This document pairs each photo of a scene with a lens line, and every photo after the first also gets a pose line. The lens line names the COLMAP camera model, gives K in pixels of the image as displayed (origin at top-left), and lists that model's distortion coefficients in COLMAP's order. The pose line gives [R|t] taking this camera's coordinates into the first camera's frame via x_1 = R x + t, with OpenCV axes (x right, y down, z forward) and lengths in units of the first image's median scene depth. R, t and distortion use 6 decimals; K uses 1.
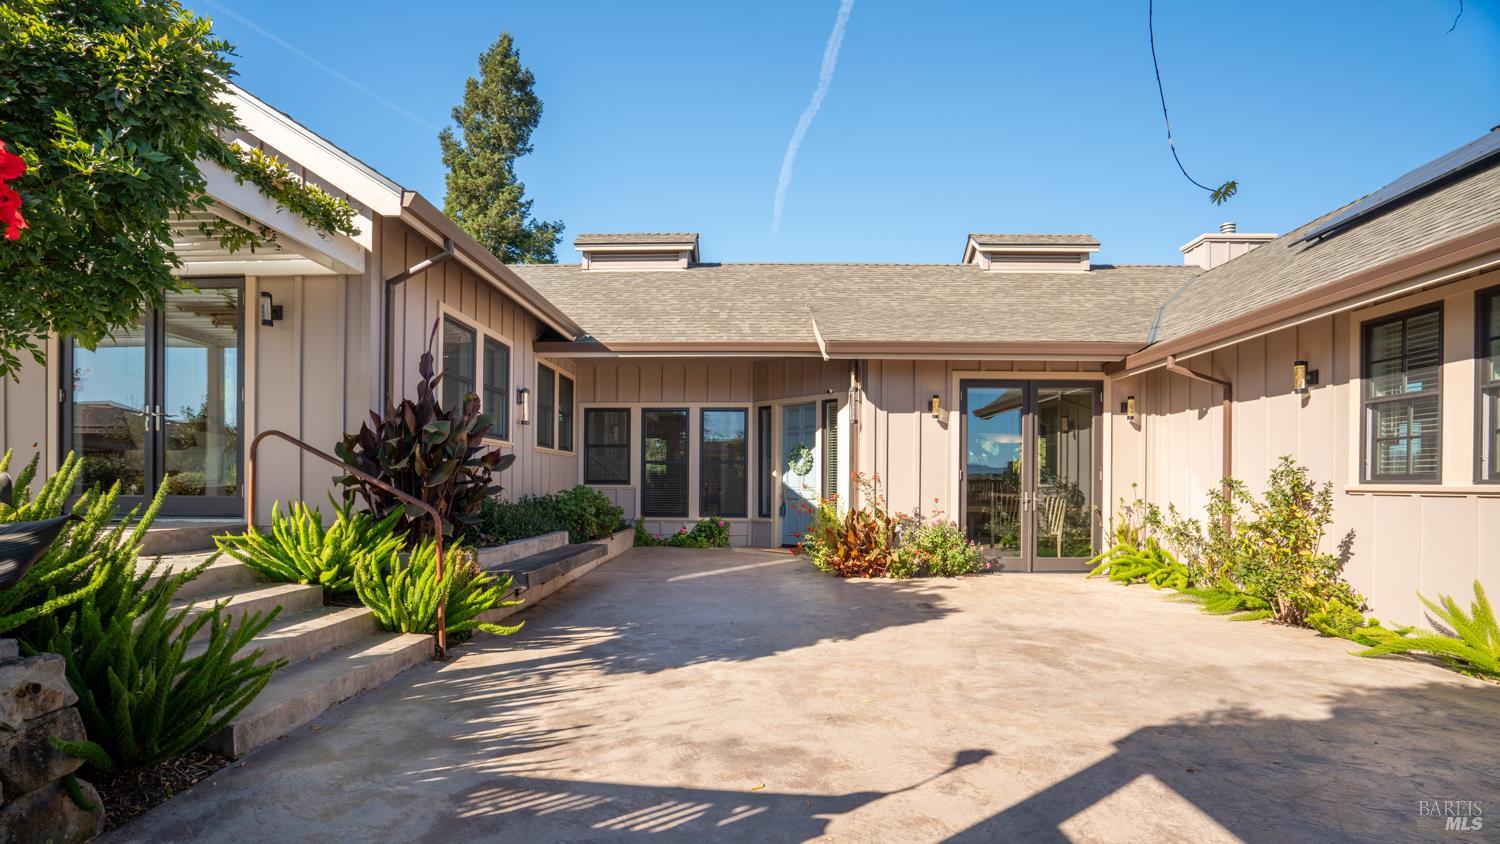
lens RADIAL K [[685.2, 0, 753.6], [0, 685.2, 483.1], [0, 0, 1]] dist [-0.027794, 0.000600]
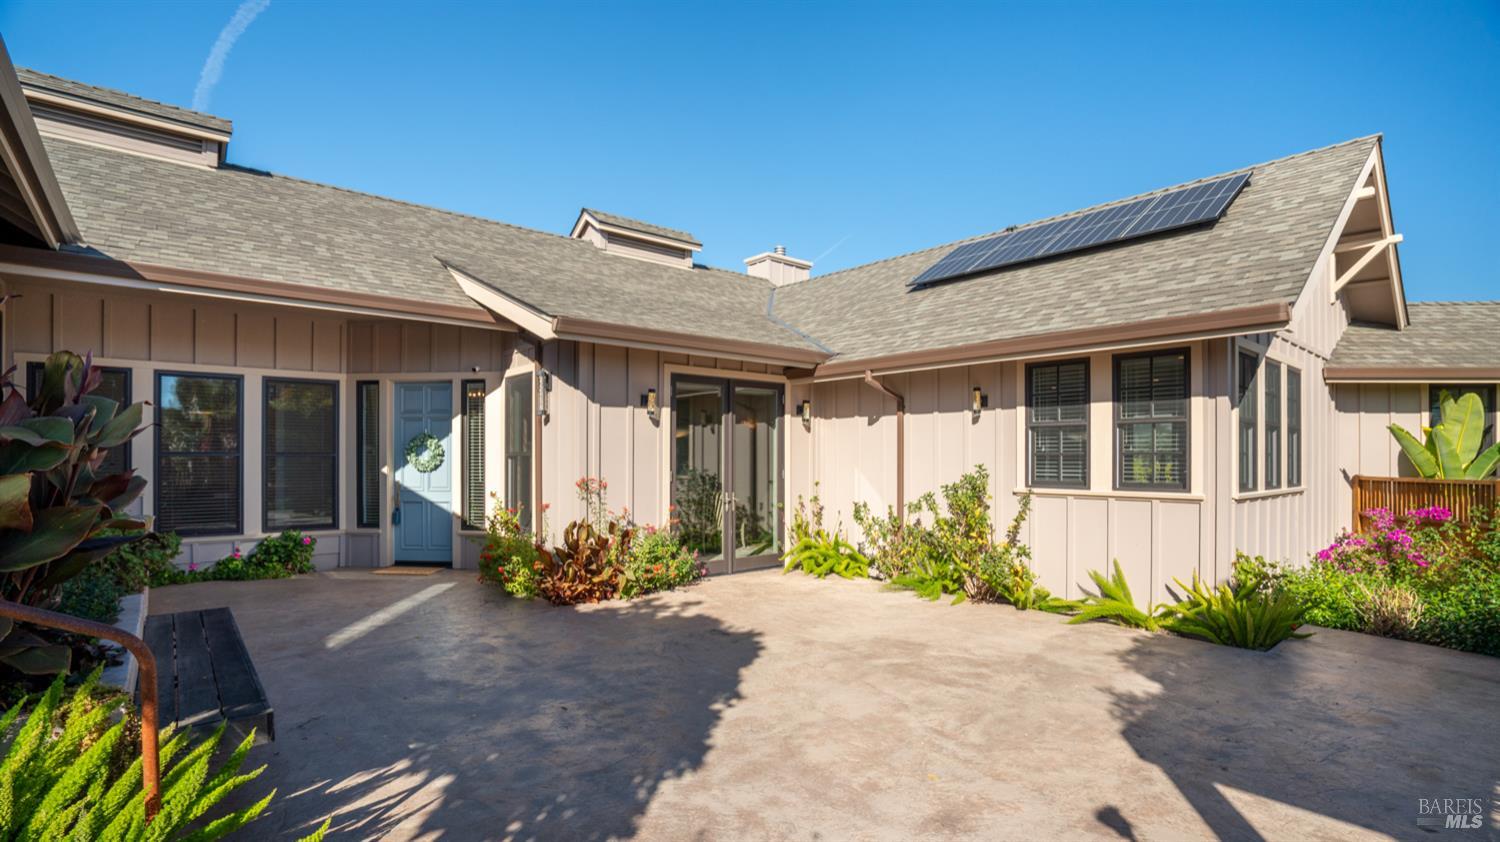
lens RADIAL K [[700.9, 0, 746.5], [0, 700.9, 458.9], [0, 0, 1]] dist [-0.060351, 0.028421]
pose [[0.746447, -0.007995, 0.665397, -0.255641], [0.004156, 0.999964, 0.007353, -0.042656], [-0.665432, -0.002724, 0.746454, 0.225574]]
